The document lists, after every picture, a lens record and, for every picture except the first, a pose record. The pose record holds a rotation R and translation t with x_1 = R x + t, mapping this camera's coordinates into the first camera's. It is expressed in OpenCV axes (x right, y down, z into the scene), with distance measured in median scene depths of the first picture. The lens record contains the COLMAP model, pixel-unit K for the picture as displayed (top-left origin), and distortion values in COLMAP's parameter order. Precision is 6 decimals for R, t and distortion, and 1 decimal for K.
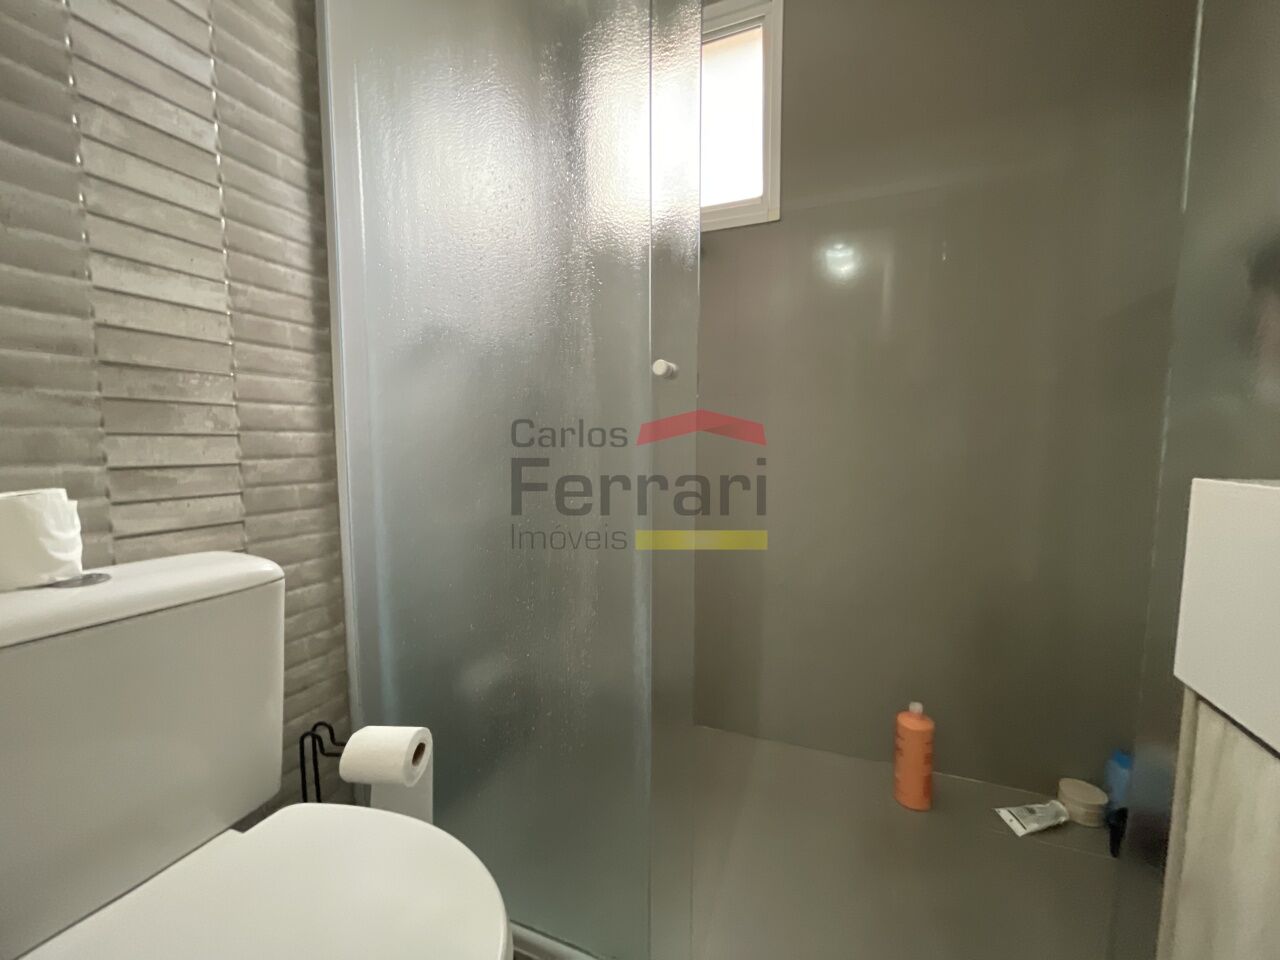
lens RADIAL K [[513.6, 0, 634.9], [0, 513.6, 482.0], [0, 0, 1]] dist [-0.000440, -0.000426]
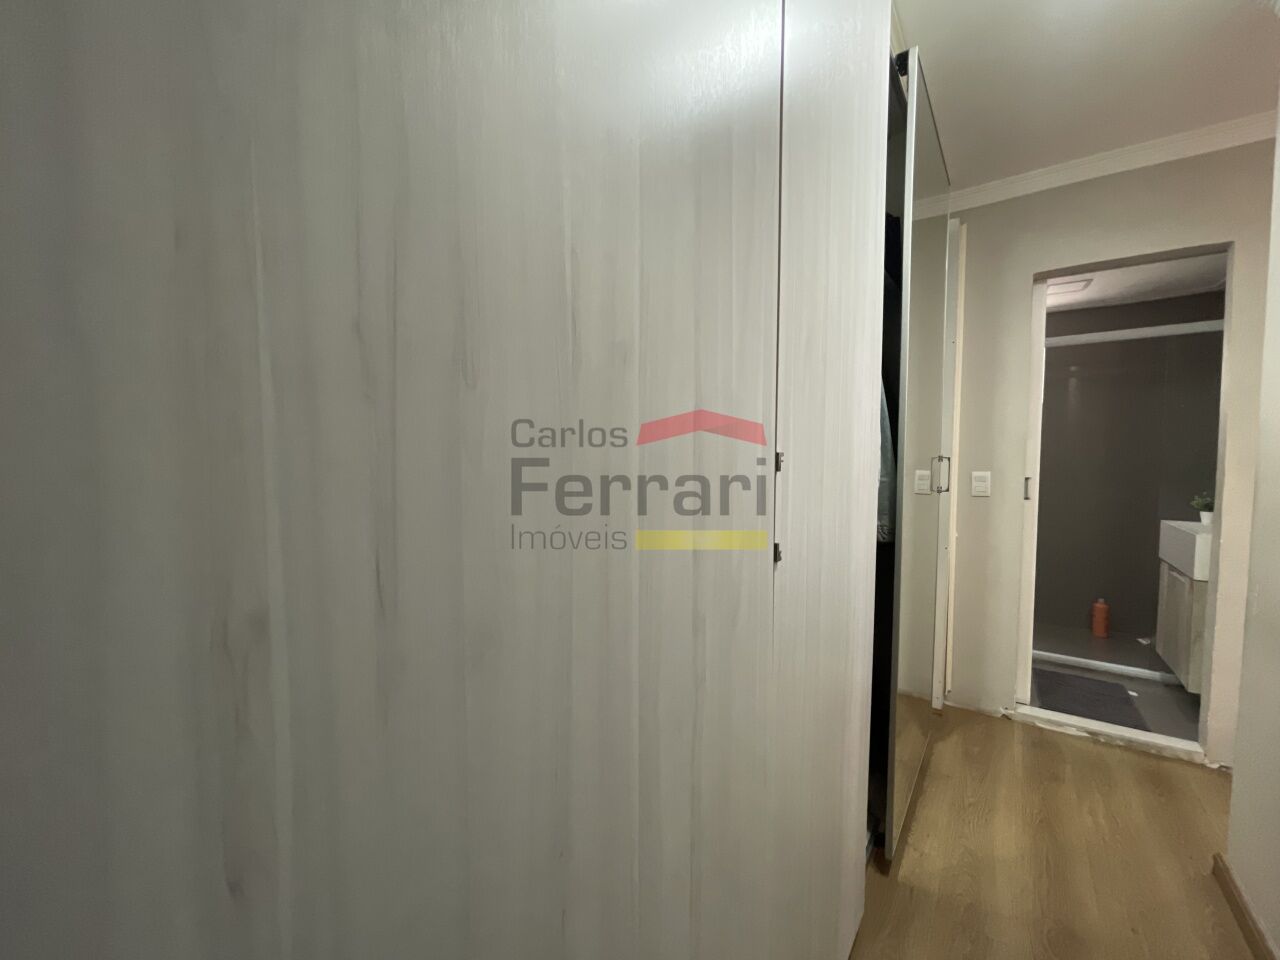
lens RADIAL K [[513.6, 0, 634.9], [0, 513.6, 482.0], [0, 0, 1]] dist [-0.000440, -0.000426]
pose [[0.972547, 0.015621, -0.232182, -1.221462], [-0.023447, 0.999245, -0.030985, -0.041771], [0.231522, 0.035579, 0.972179, -2.216488]]
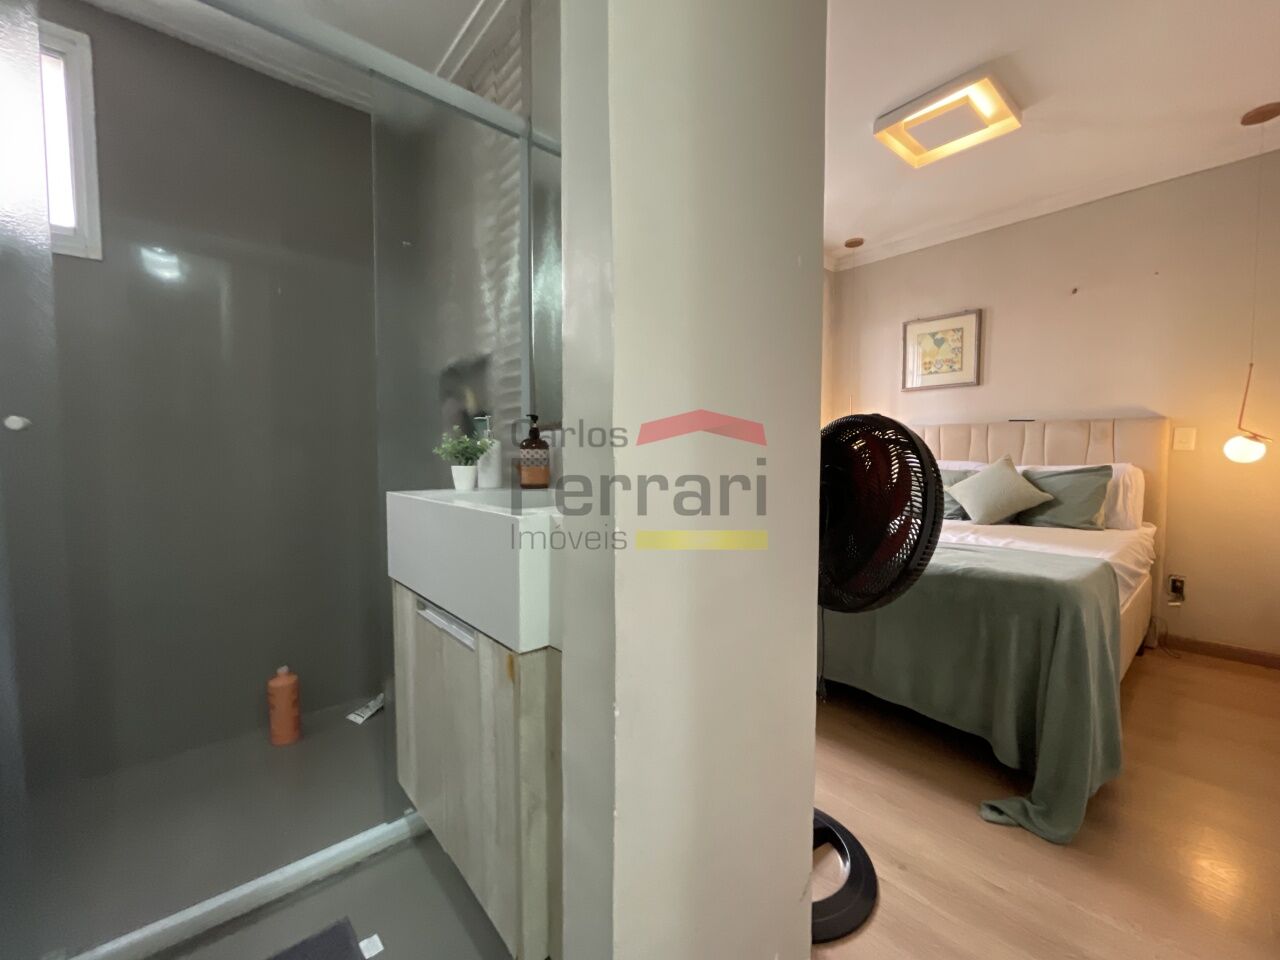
lens RADIAL K [[513.6, 0, 634.9], [0, 513.6, 482.0], [0, 0, 1]] dist [-0.000440, -0.000426]
pose [[0.441048, -0.051424, 0.896009, -0.218192], [0.076933, 0.996849, 0.019342, -0.003171], [-0.894180, 0.060402, 0.443615, -0.439052]]
